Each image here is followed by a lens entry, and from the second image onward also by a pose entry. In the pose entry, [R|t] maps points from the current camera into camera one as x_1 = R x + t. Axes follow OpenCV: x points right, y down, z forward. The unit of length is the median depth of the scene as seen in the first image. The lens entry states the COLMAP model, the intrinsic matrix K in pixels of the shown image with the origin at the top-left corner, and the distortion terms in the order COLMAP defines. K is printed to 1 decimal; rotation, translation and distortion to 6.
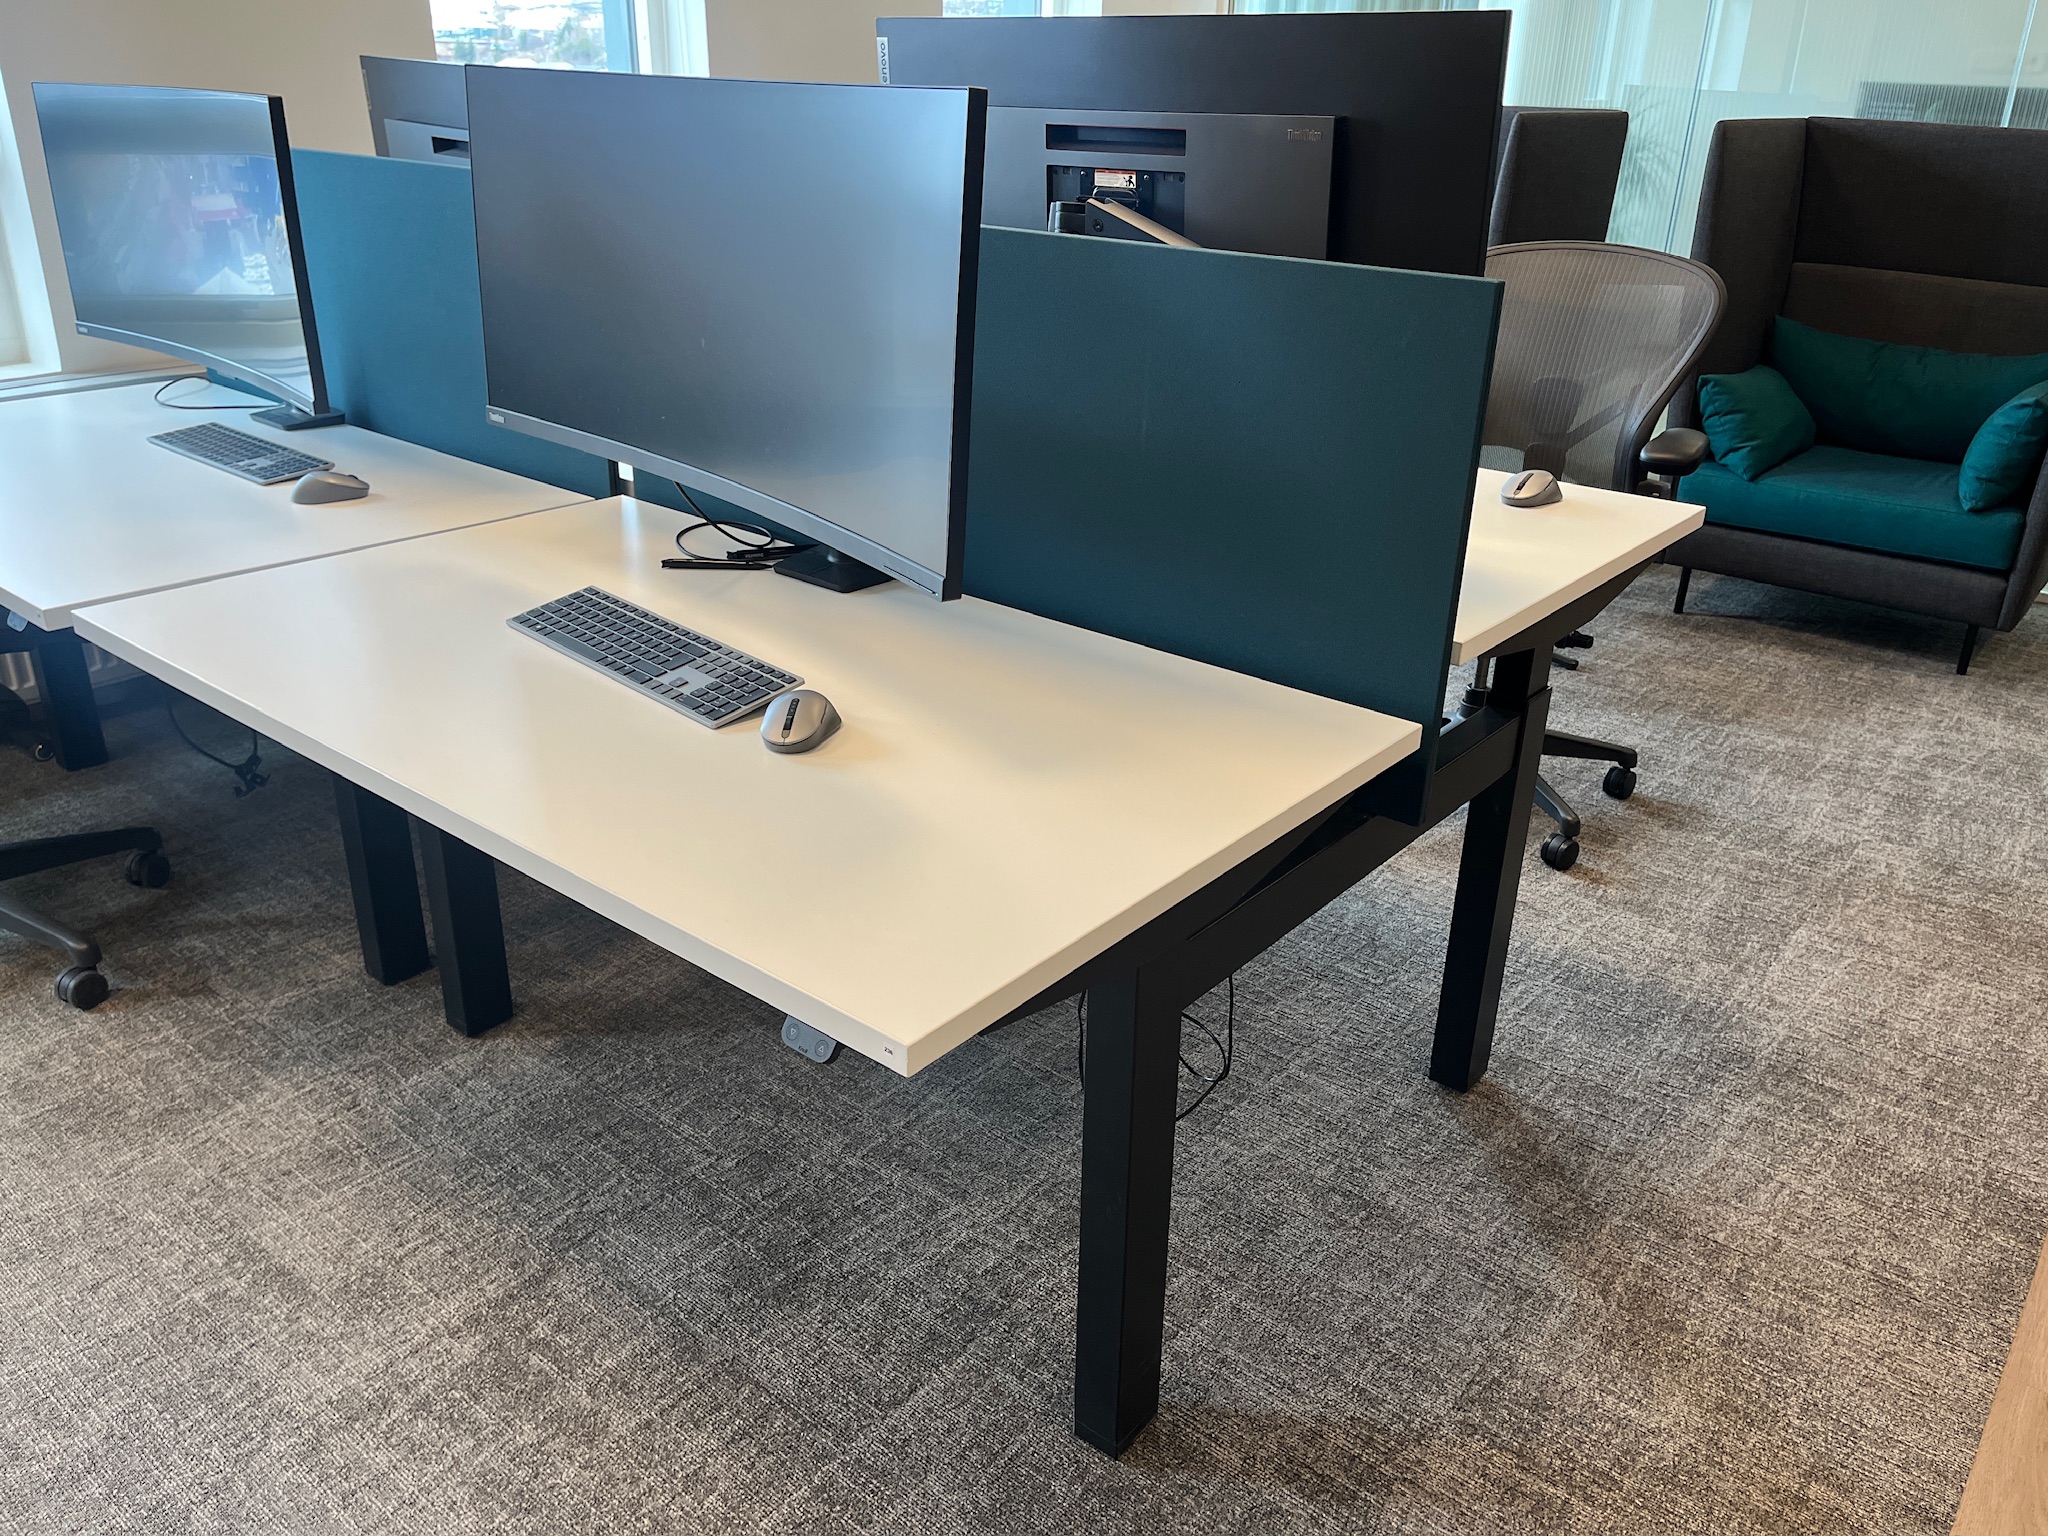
lens RADIAL K [[1546.3, 0, 1030.8], [0, 1546.3, 768.8], [0, 0, 1]] dist [0.027995, -0.004539]
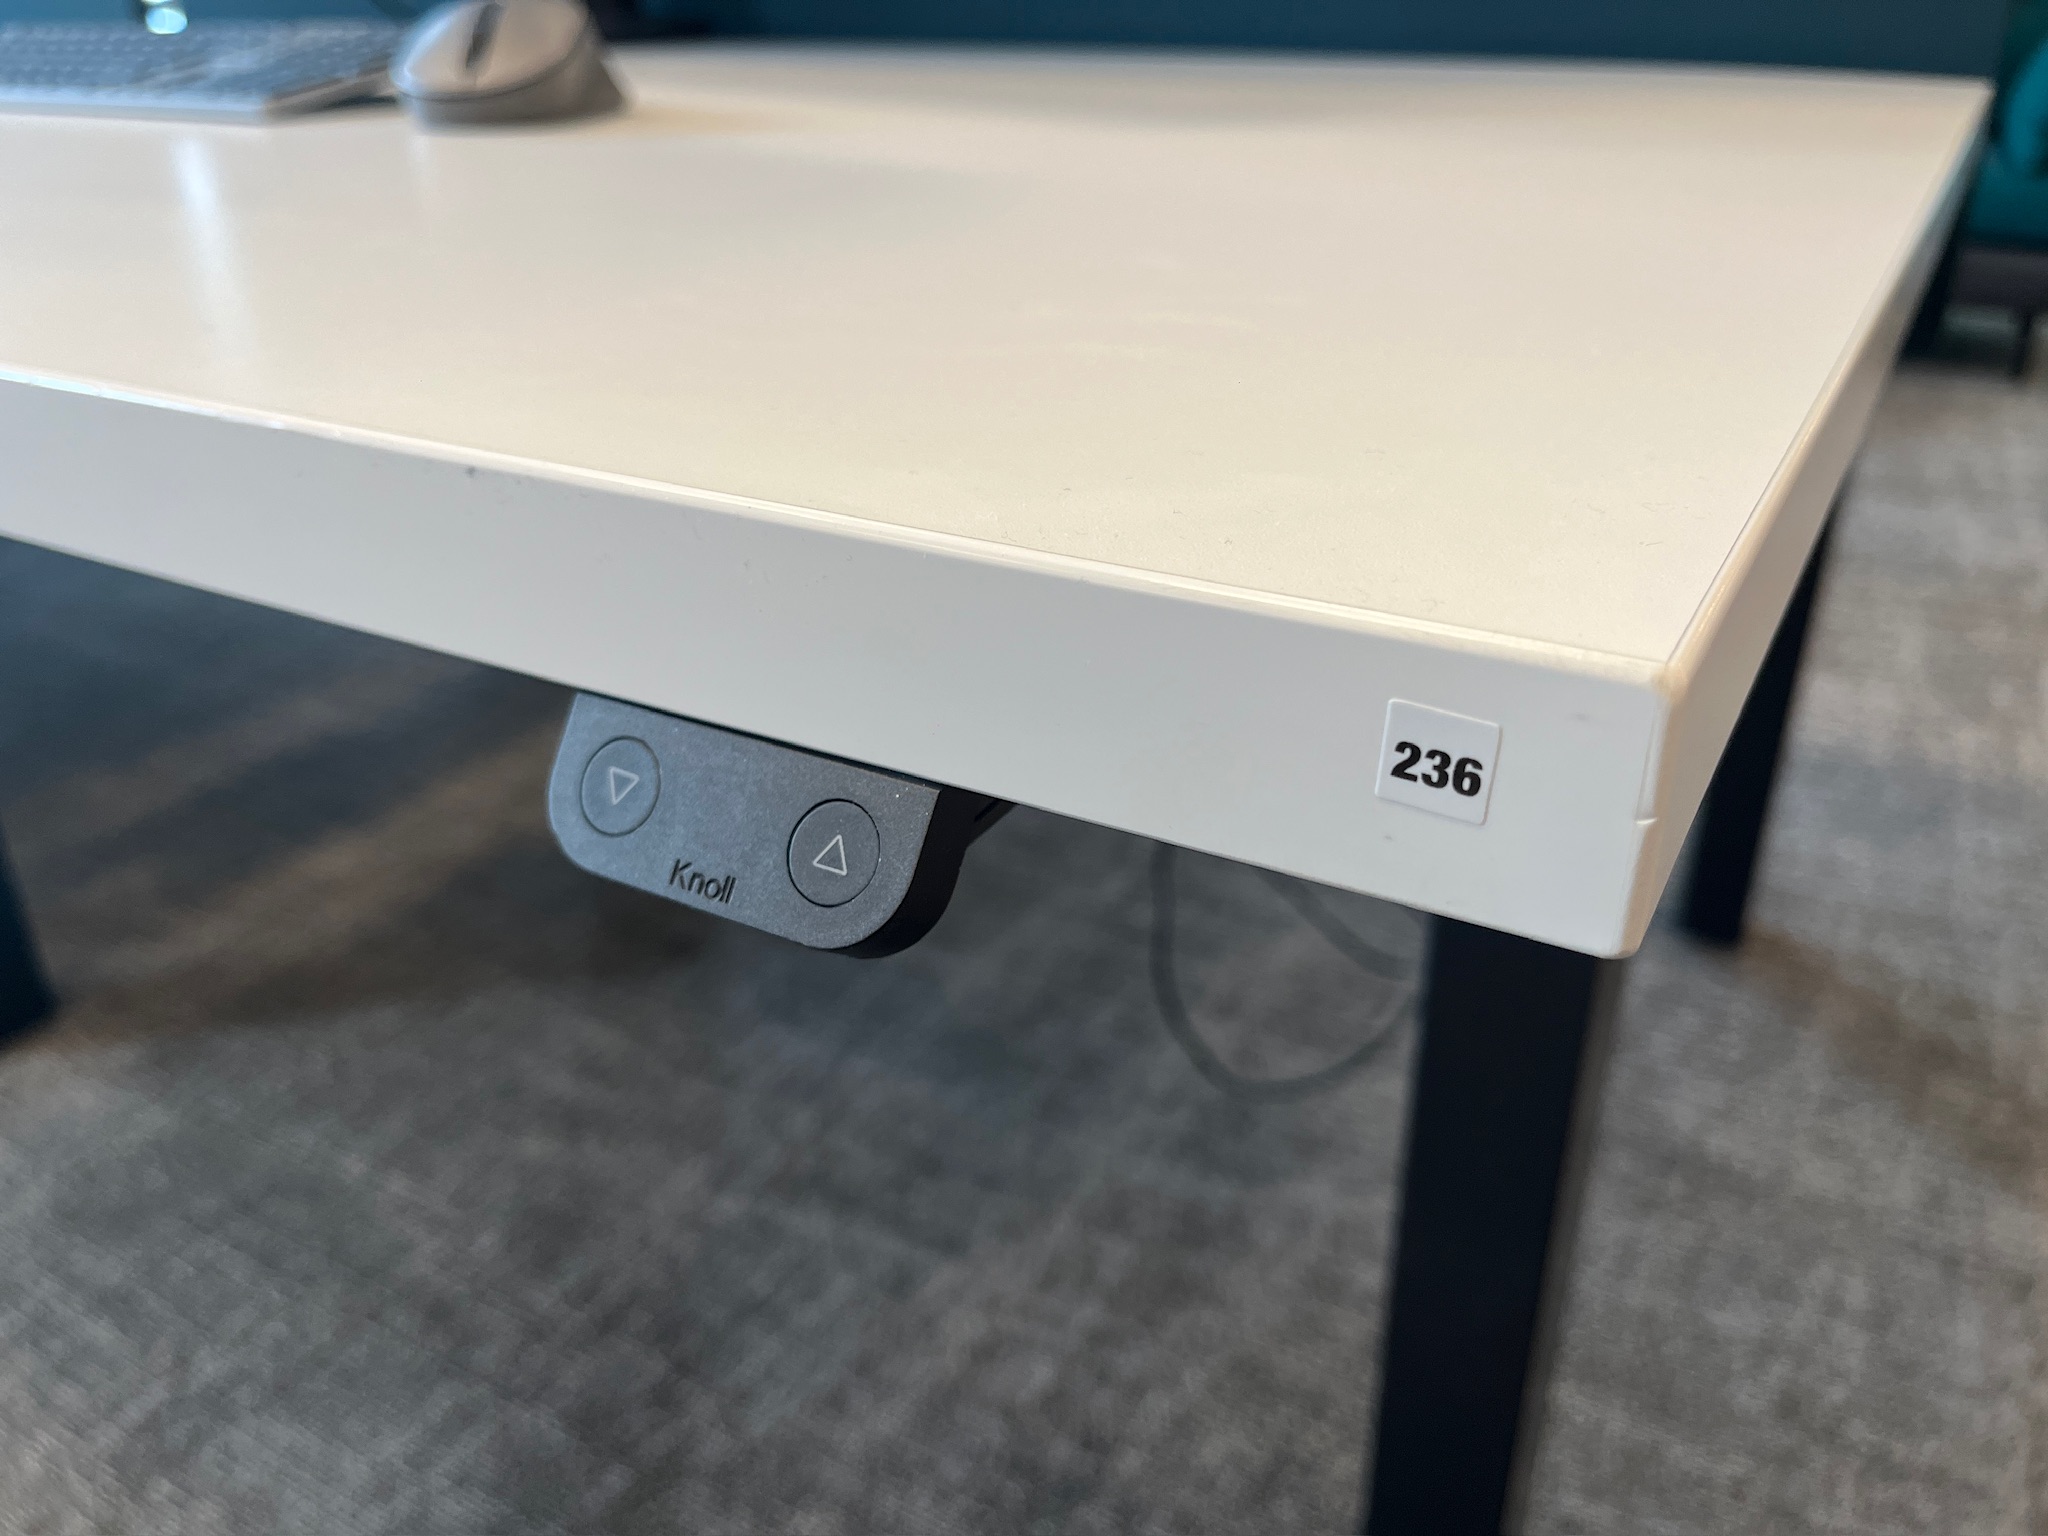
lens RADIAL K [[1631.8, 0, 1024.0], [0, 1631.8, 768.0], [0, 0, 1]] dist [0.009499, 0.001297]
pose [[0.986747, -0.101035, 0.126971, -0.074688], [0.095391, 0.994194, 0.049788, 0.091707], [-0.131264, -0.037016, 0.990656, 0.463803]]
